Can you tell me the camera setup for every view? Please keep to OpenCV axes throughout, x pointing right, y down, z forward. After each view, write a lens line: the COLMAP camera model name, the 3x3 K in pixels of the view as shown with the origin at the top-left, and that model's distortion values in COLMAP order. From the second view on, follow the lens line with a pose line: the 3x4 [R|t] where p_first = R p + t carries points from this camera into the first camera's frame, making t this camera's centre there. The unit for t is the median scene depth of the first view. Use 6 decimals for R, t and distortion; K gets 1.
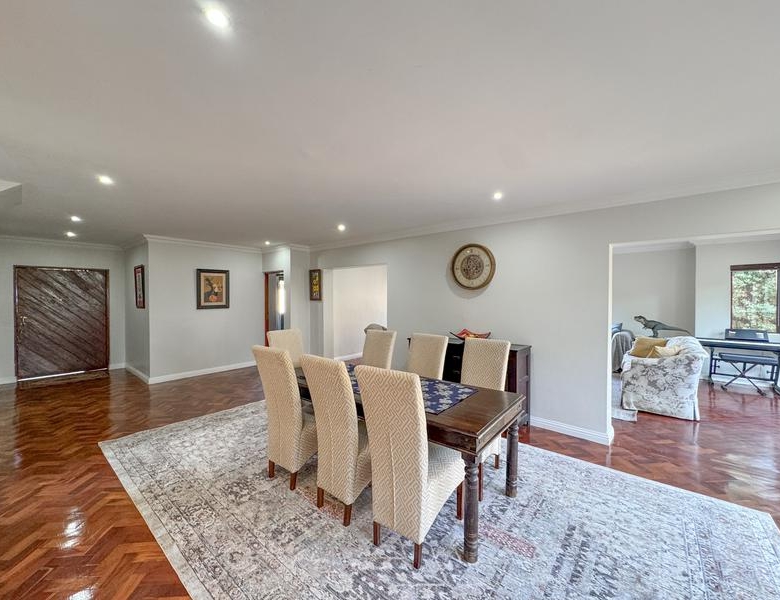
lens RADIAL K [[318.0, 0, 389.9], [0, 318.0, 298.1], [0, 0, 1]] dist [-0.003765, 0.001161]
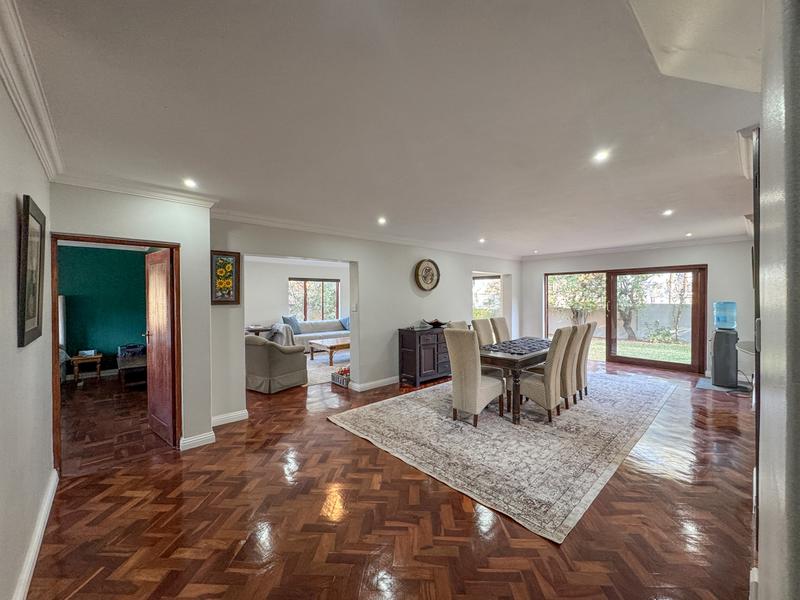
lens RADIAL K [[318.1, 0, 402.3], [0, 318.1, 298.3], [0, 0, 1]] dist [-0.002375, 0.000340]
pose [[0.131259, -0.007317, 0.991321, -1.177692], [0.013943, 0.999887, 0.005534, -0.003419], [-0.991250, 0.013095, 0.131346, 0.923499]]
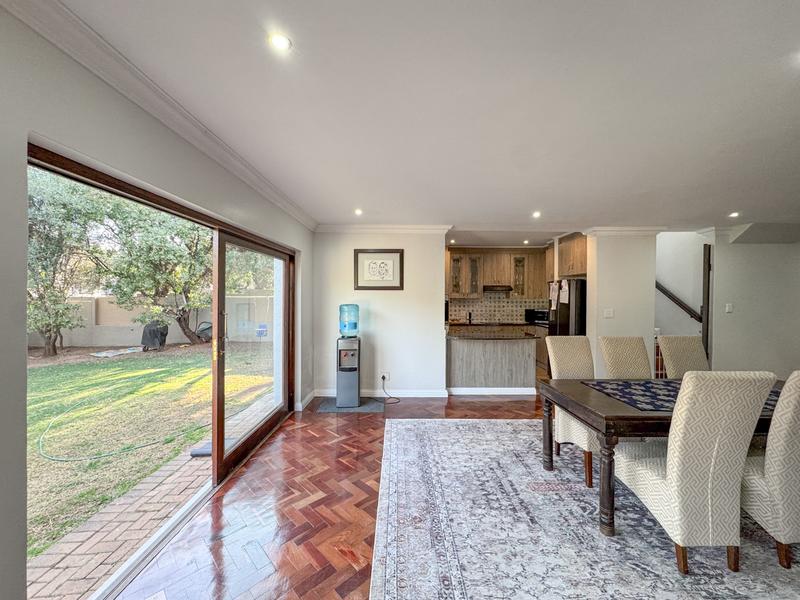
lens RADIAL K [[318.1, 0, 399.3], [0, 318.1, 297.9], [0, 0, 1]] dist [-0.002375, 0.000340]
pose [[-0.765177, 0.000211, -0.643820, 0.767871], [-0.010741, 0.999857, 0.013094, 0.000251], [0.643730, 0.016934, -0.765065, 0.735010]]
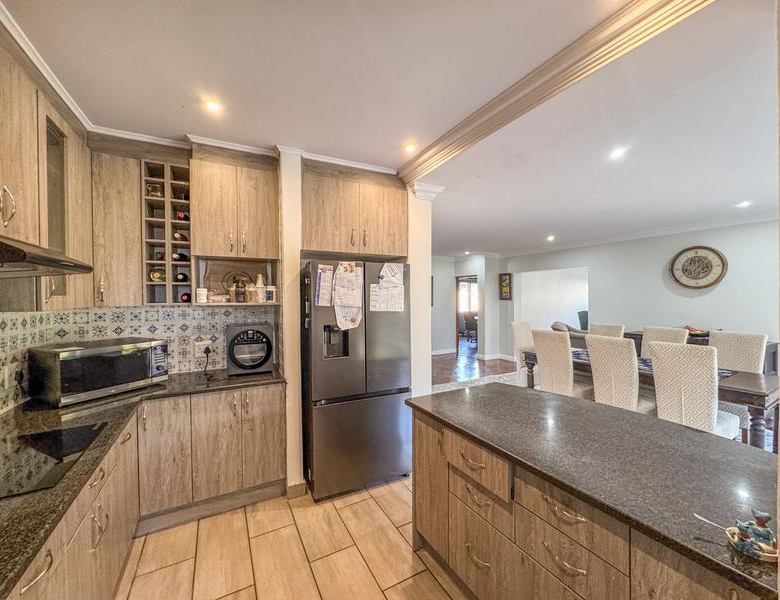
lens RADIAL K [[318.0, 0, 390.3], [0, 318.0, 299.0], [0, 0, 1]] dist [-0.003765, 0.001161]
pose [[0.930538, -0.001249, -0.366193, -0.307373], [0.001156, 0.999999, -0.000472, 0.006358], [0.366193, 0.000016, 0.930539, -0.364513]]
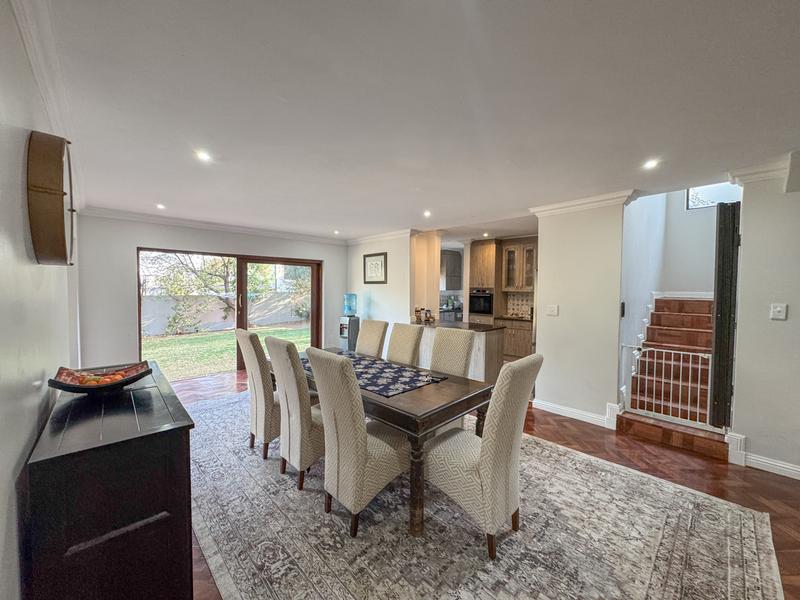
lens RADIAL K [[318.1, 0, 399.3], [0, 318.1, 299.3], [0, 0, 1]] dist [-0.002375, 0.000340]
pose [[-0.994017, -0.013882, 0.108336, -0.173831], [-0.009233, 0.999019, 0.043302, -0.005446], [-0.108831, 0.042042, -0.993171, 1.315381]]
